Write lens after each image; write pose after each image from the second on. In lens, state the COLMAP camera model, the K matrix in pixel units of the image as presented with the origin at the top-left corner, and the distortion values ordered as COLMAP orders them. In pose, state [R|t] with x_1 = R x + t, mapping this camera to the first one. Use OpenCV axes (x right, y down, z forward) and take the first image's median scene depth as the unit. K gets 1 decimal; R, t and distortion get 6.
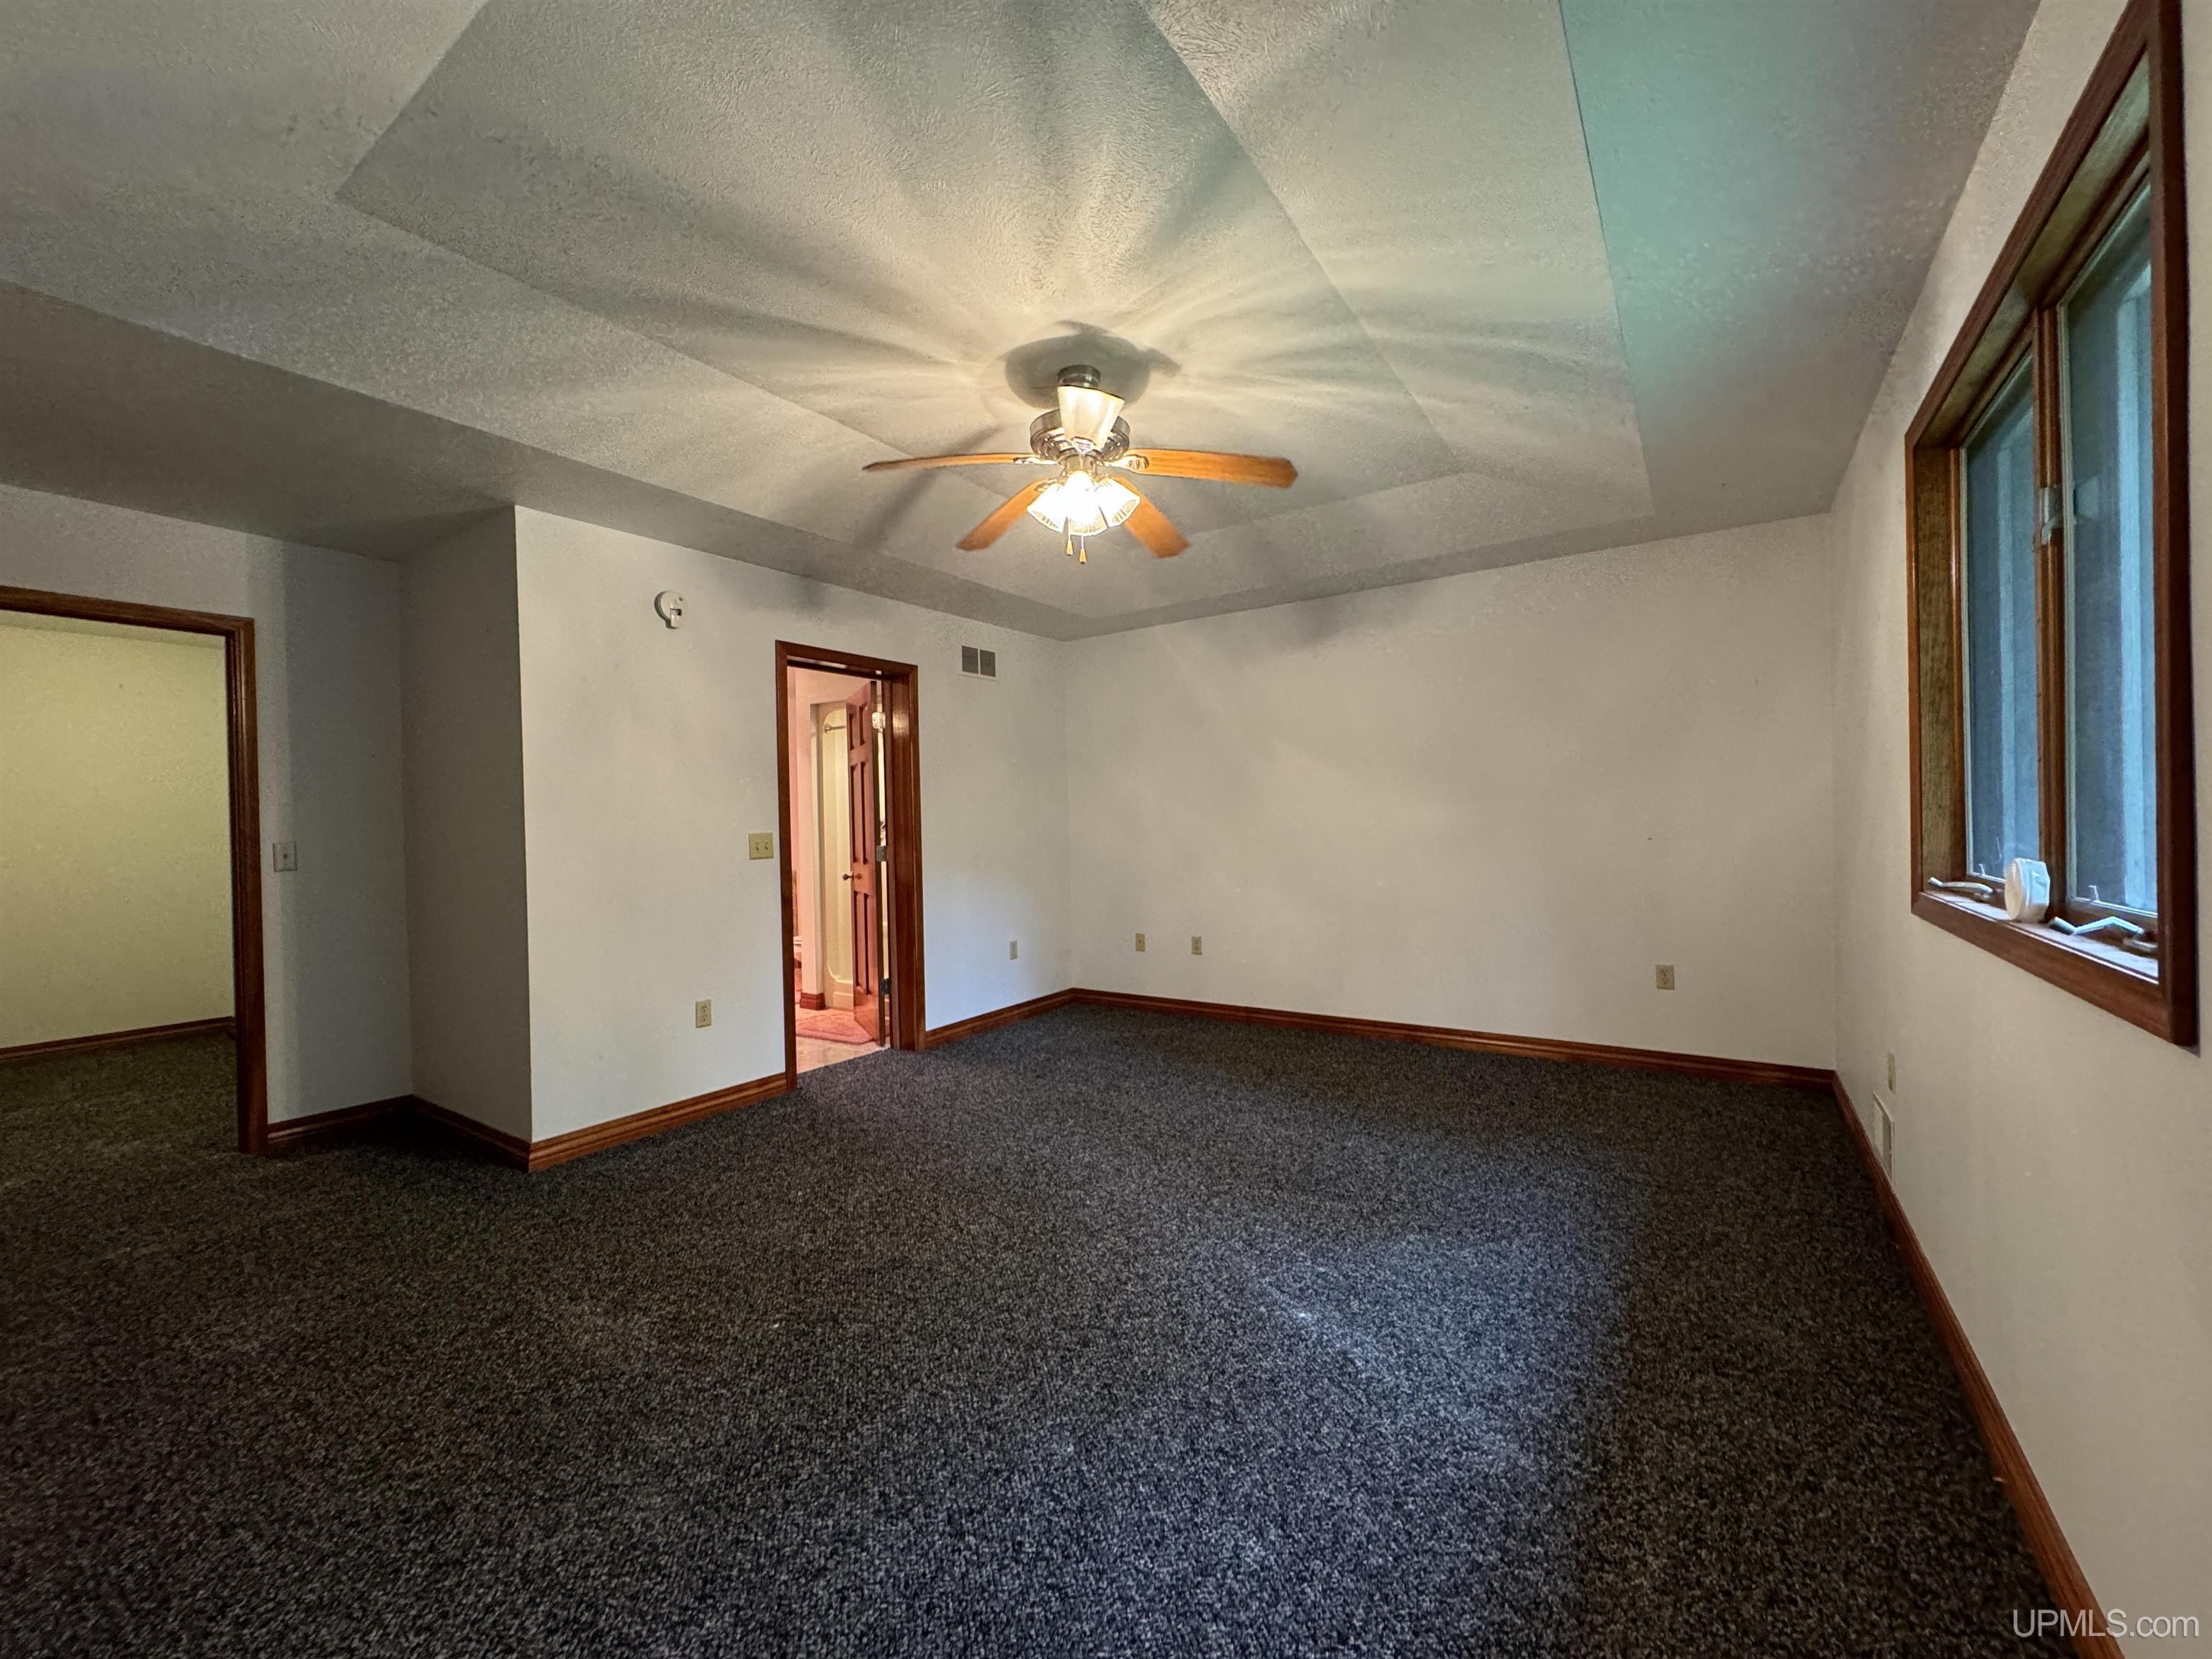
lens RADIAL K [[877.0, 0, 1111.1], [0, 877.0, 831.3], [0, 0, 1]] dist [-0.002037, 0.000288]
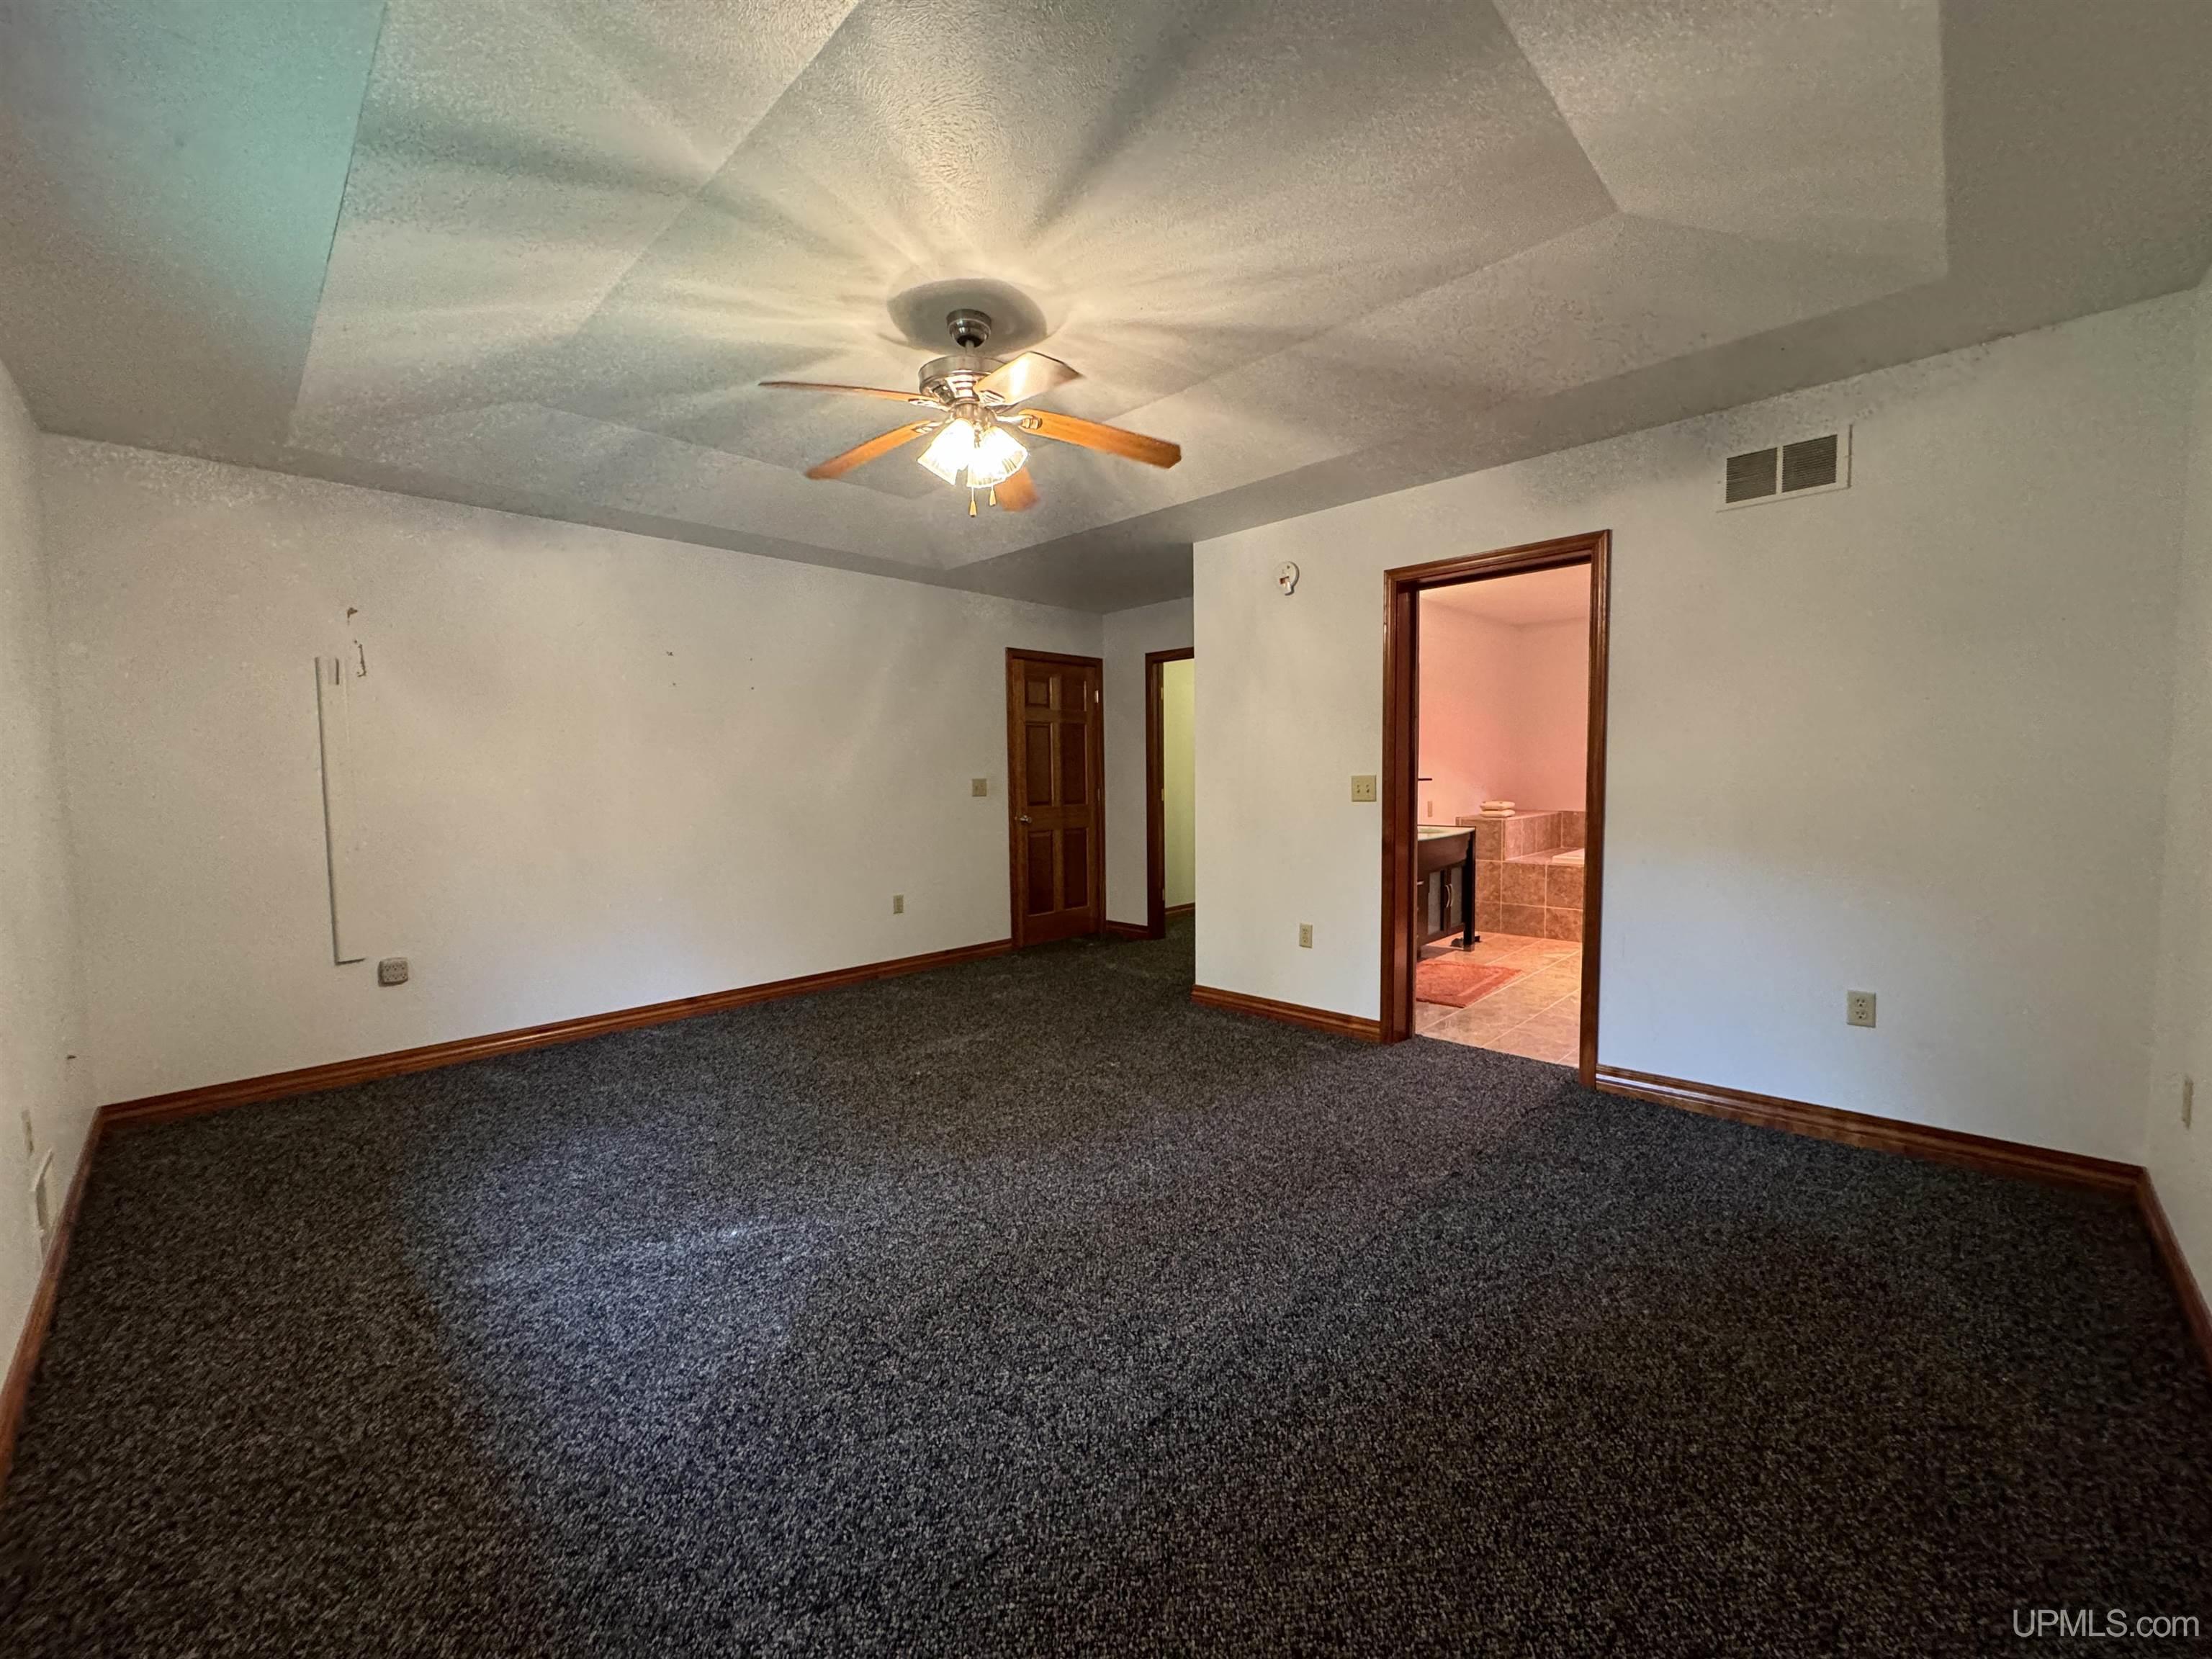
lens RADIAL K [[877.0, 0, 1104.5], [0, 877.0, 831.8], [0, 0, 1]] dist [-0.002037, 0.000288]
pose [[-0.175100, 0.089903, -0.980437, 0.708063], [0.010154, 0.995934, 0.089511, -0.029919], [0.984498, 0.005718, -0.175301, 0.992496]]
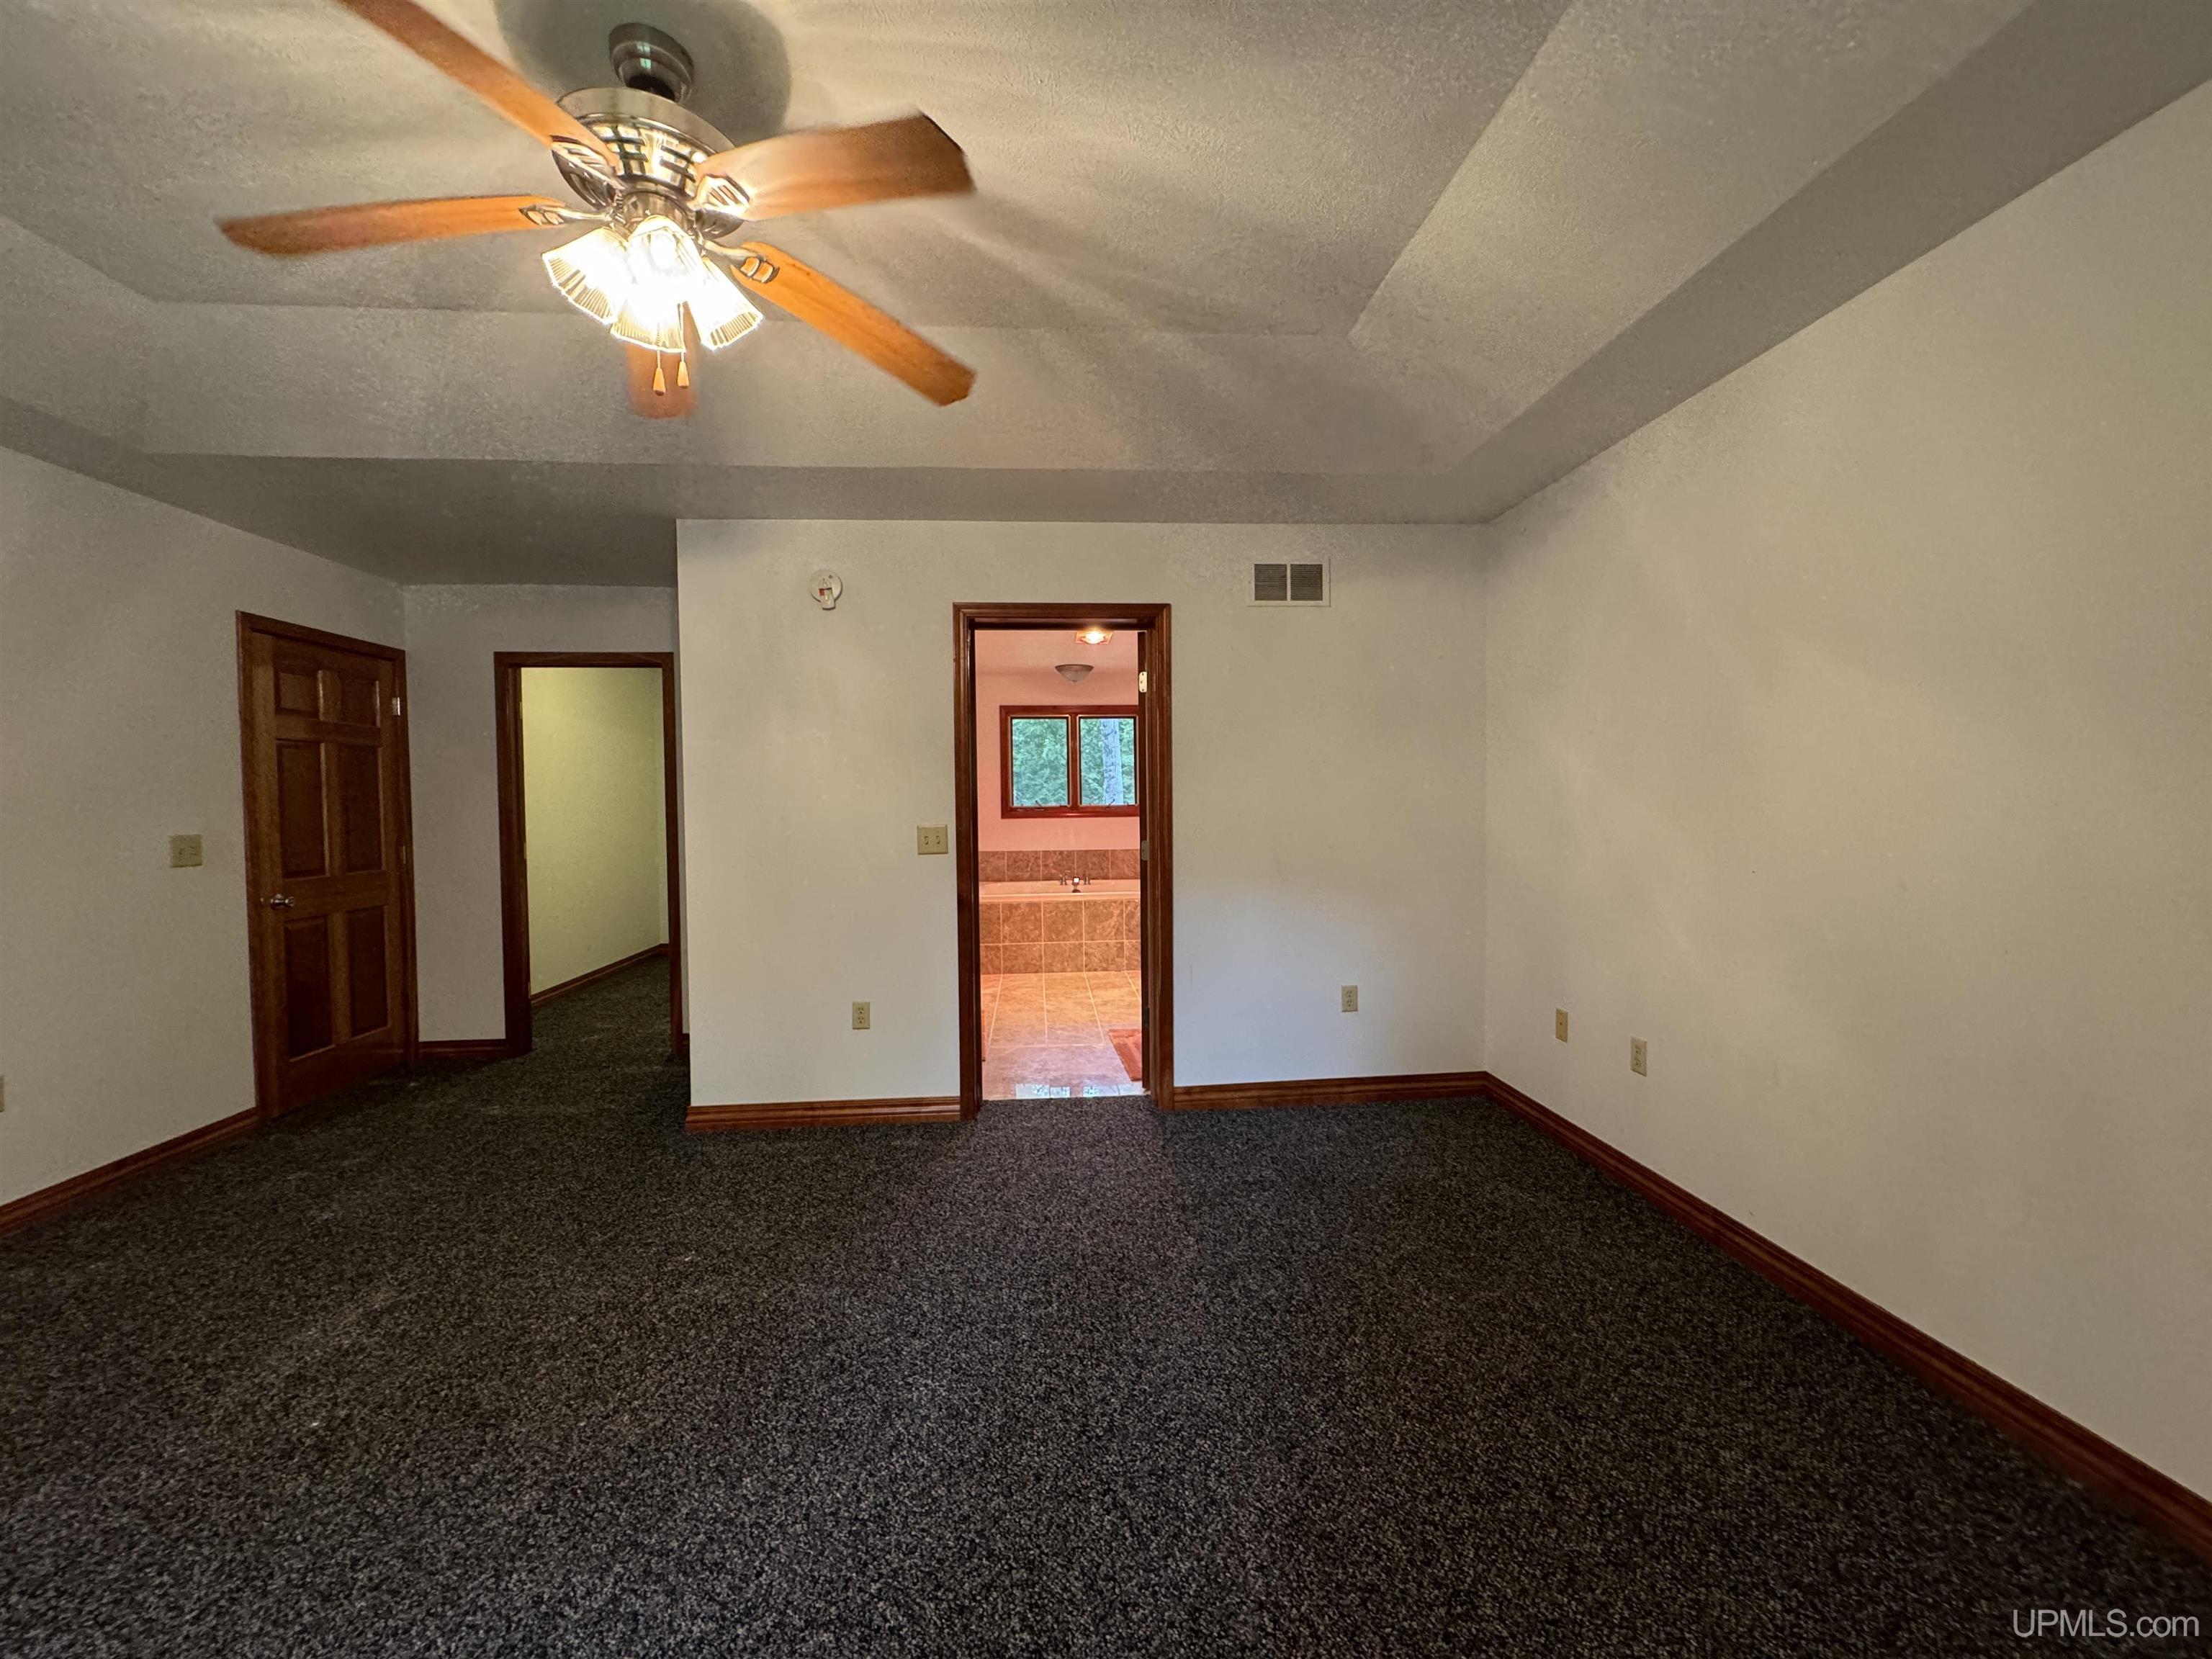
lens RADIAL K [[877.0, 0, 1106.8], [0, 877.0, 831.4], [0, 0, 1]] dist [-0.002037, 0.000288]
pose [[0.628165, 0.041006, -0.776999, 0.452759], [-0.007550, 0.998885, 0.046612, -0.039060], [0.778044, -0.023413, 0.627774, 0.649215]]
